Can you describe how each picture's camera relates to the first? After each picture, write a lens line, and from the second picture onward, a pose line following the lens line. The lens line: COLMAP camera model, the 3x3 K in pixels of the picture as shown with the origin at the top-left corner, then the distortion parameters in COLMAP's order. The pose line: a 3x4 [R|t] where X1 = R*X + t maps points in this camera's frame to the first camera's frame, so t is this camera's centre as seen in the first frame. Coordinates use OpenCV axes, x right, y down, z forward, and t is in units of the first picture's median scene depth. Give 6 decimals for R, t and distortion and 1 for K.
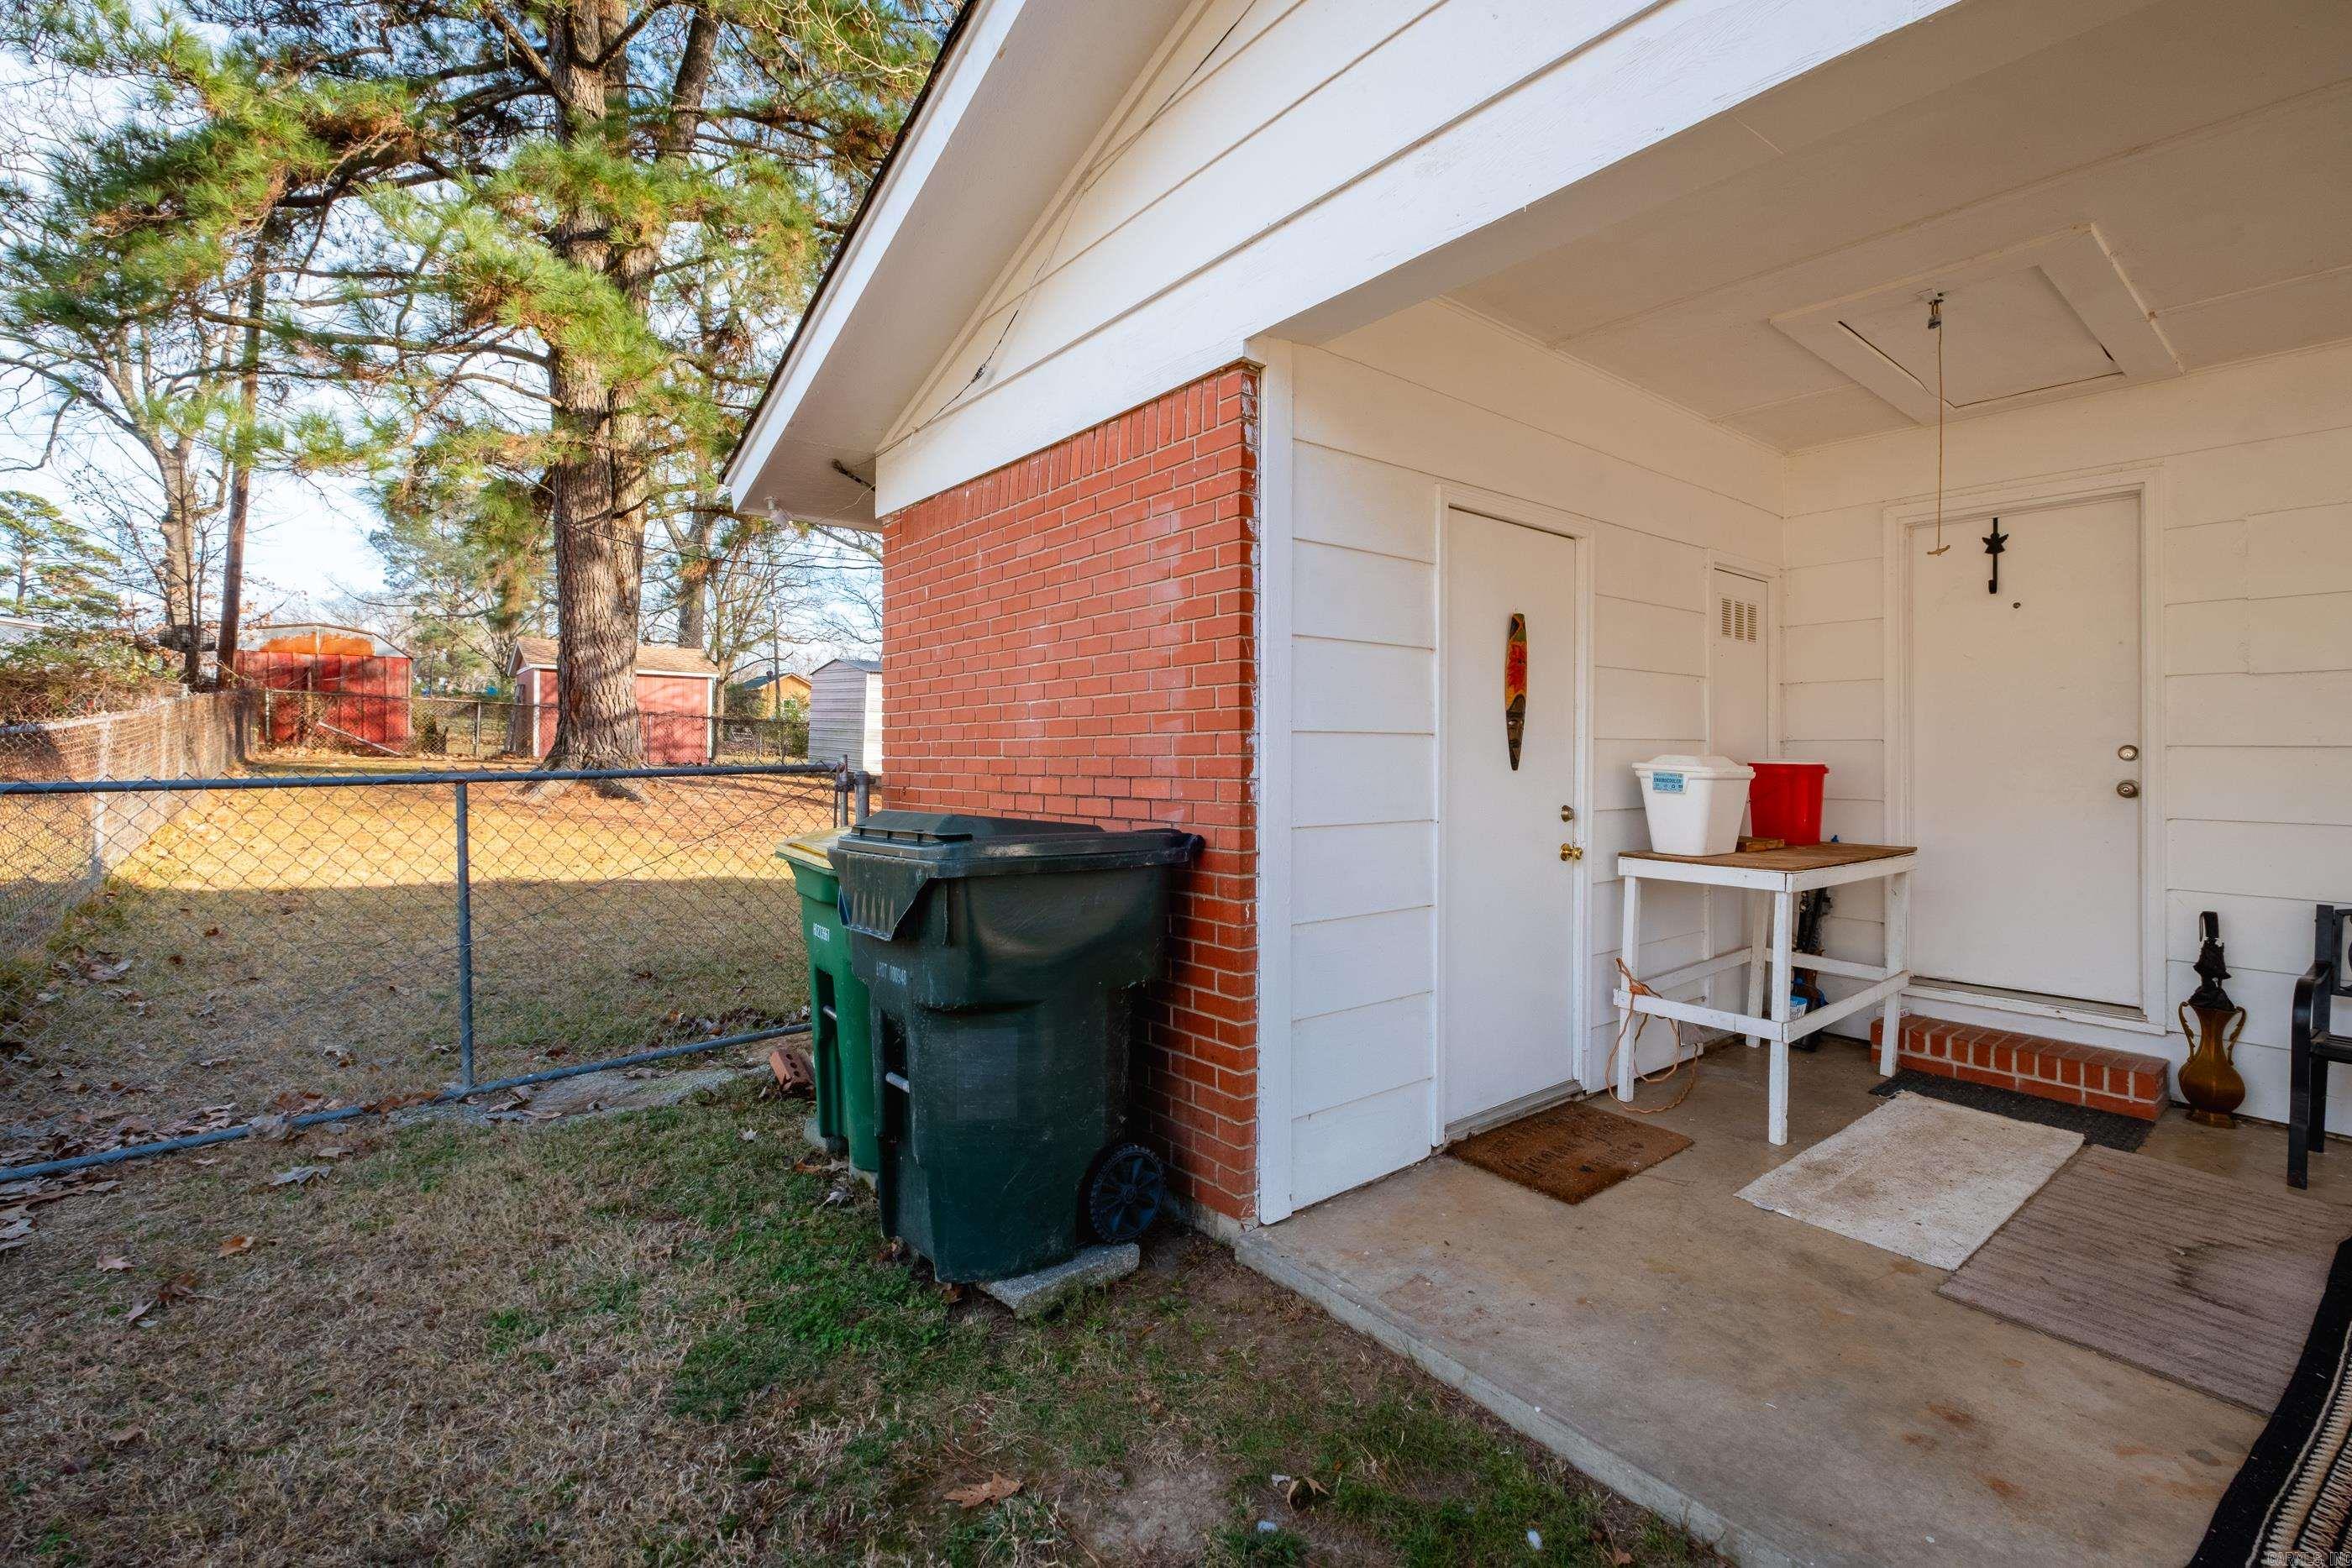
lens RADIAL K [[1009.9, 0, 1176.6], [0, 1009.9, 790.1], [0, 0, 1]] dist [0.006043, -0.005350]
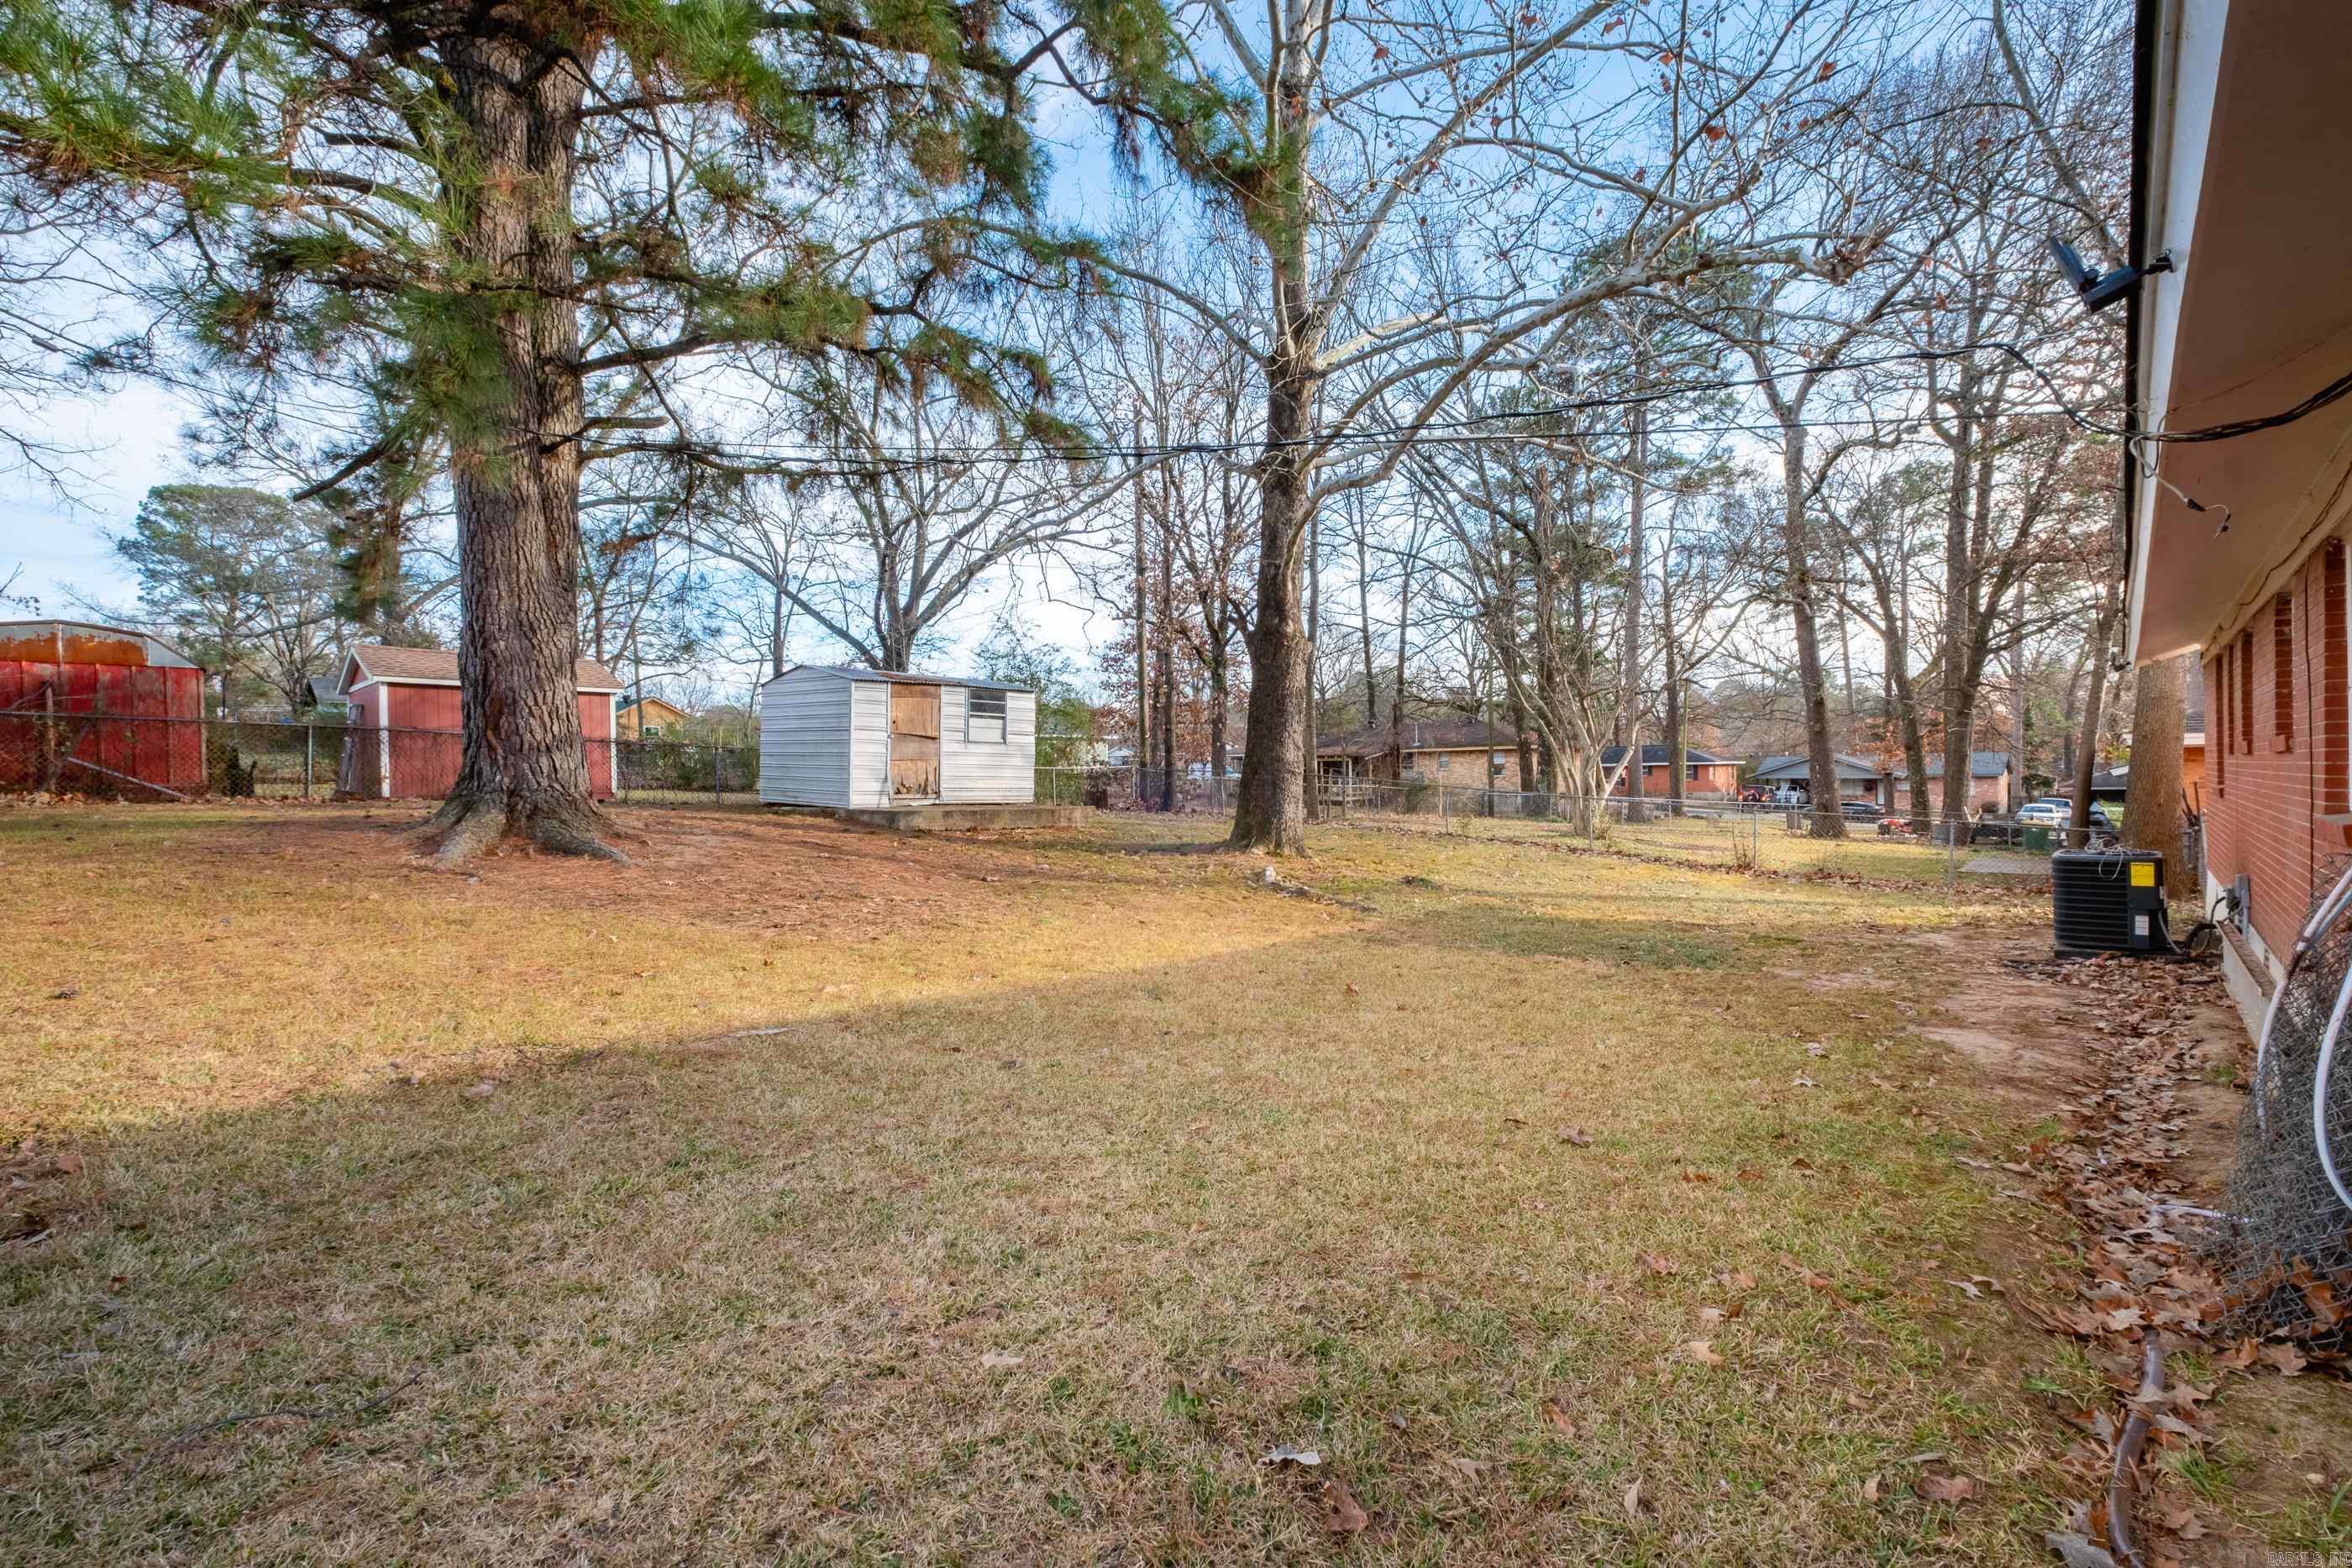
lens RADIAL K [[1046.0, 0, 1180.1], [0, 1046.0, 814.1], [0, 0, 1]] dist [0.003563, 0.000411]
pose [[0.993107, -0.026183, 0.114251, -0.122743], [0.026300, 0.999654, 0.000477, -0.005465], [-0.114224, 0.002532, 0.993452, 0.139117]]
